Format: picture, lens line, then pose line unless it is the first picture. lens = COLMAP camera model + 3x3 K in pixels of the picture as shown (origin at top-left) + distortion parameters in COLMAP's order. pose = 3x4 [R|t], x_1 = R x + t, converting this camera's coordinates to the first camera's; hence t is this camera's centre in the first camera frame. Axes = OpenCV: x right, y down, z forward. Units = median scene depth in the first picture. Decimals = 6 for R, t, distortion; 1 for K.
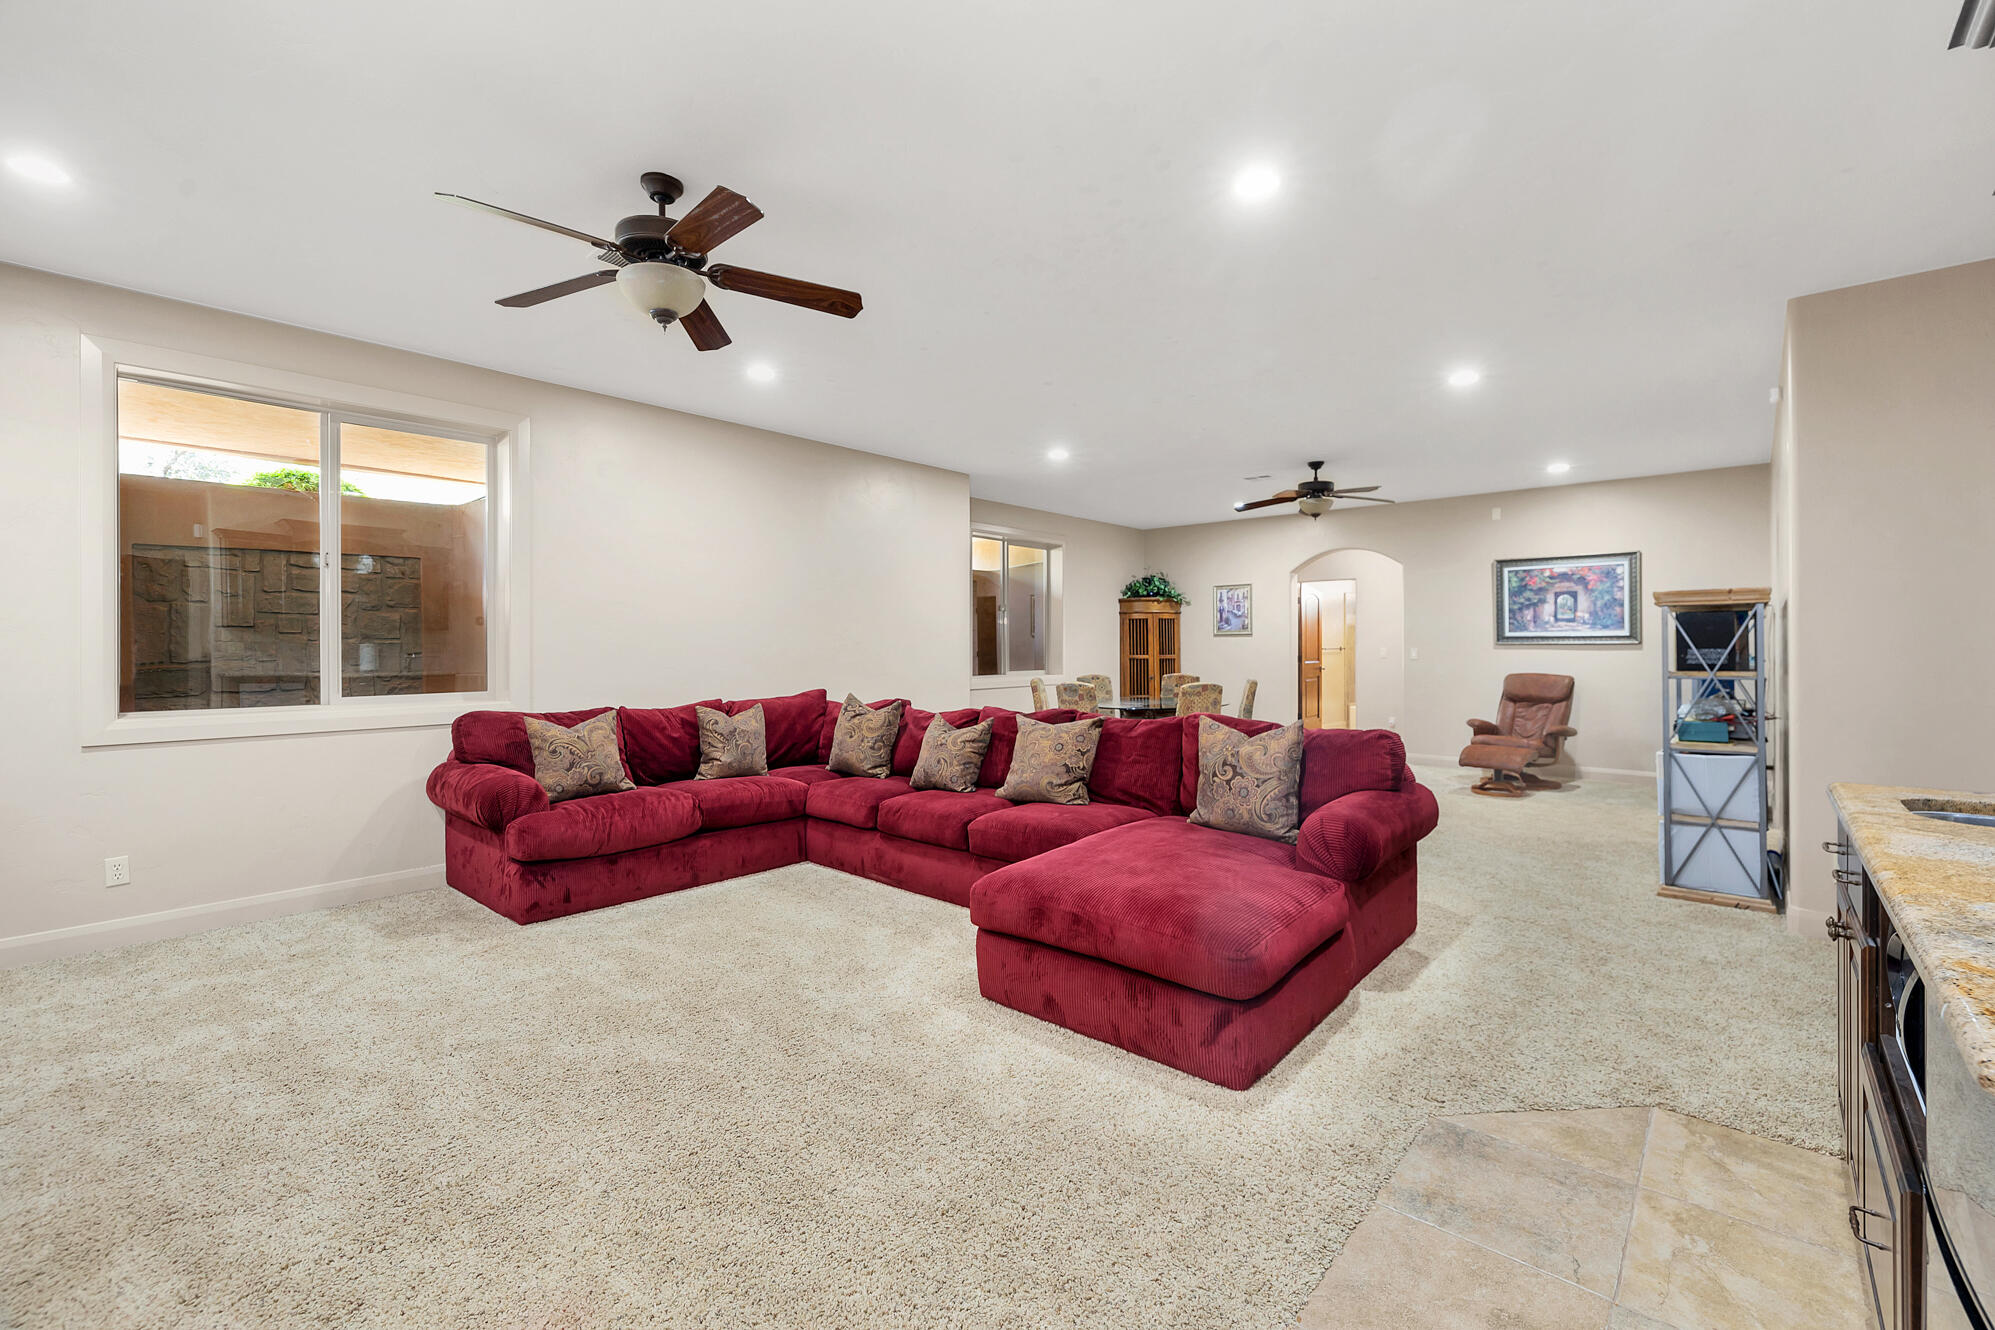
lens RADIAL K [[854.1, 0, 1001.5], [0, 854.1, 656.2], [0, 0, 1]] dist [0.003401, 0.000274]
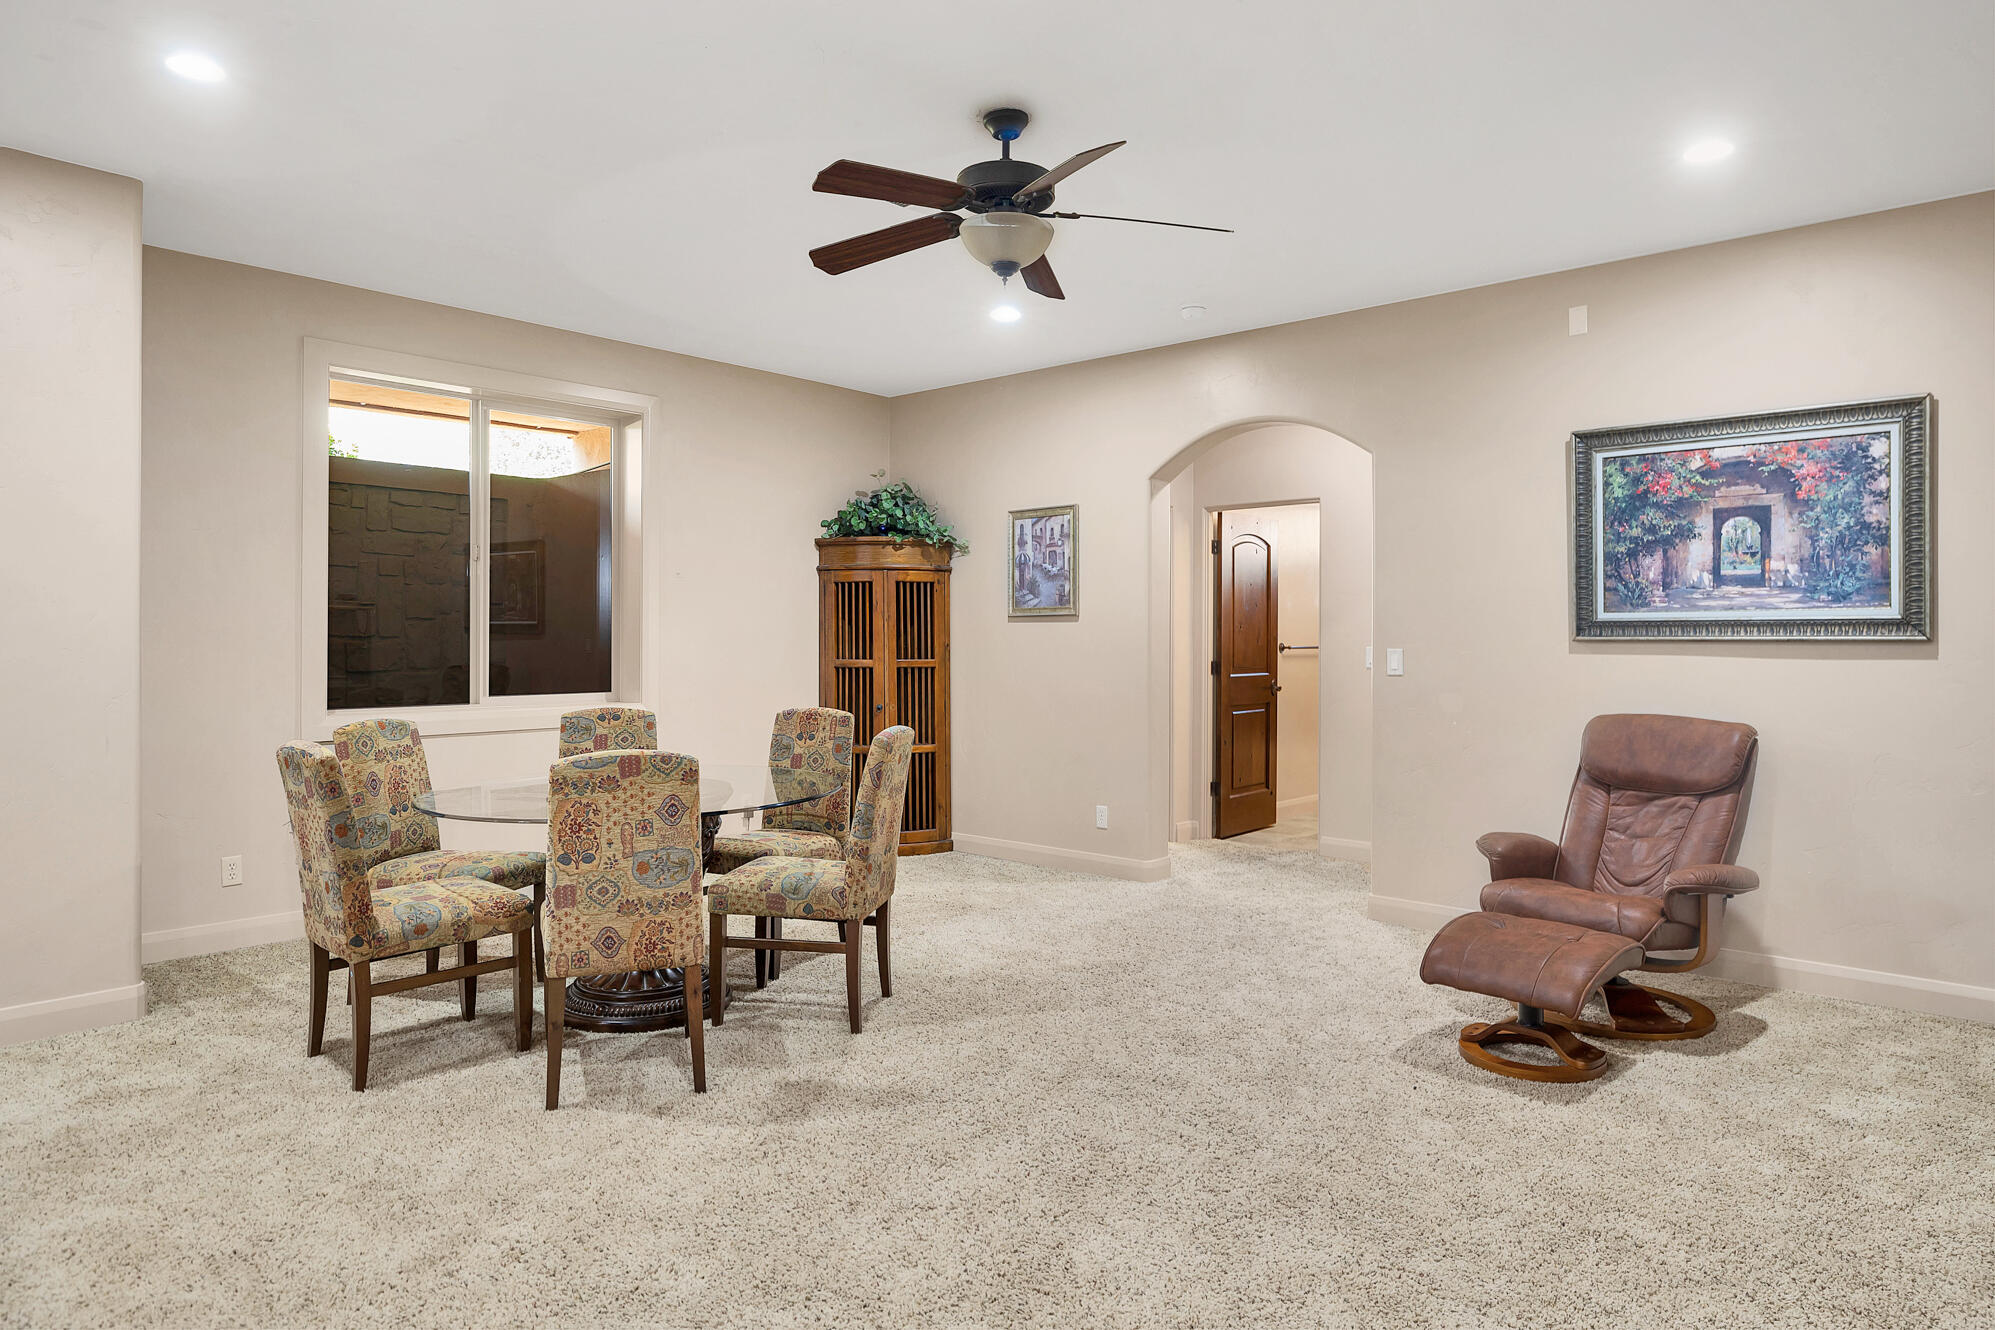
lens RADIAL K [[1226.6, 0, 994.3], [0, 1226.6, 655.6], [0, 0, 1]] dist [0.002080, -0.001210]
pose [[0.999977, 0.006477, -0.002203, 0.314086], [-0.006475, 0.999978, 0.001241, -0.005990], [0.002211, -0.001226, 0.999997, 0.429862]]
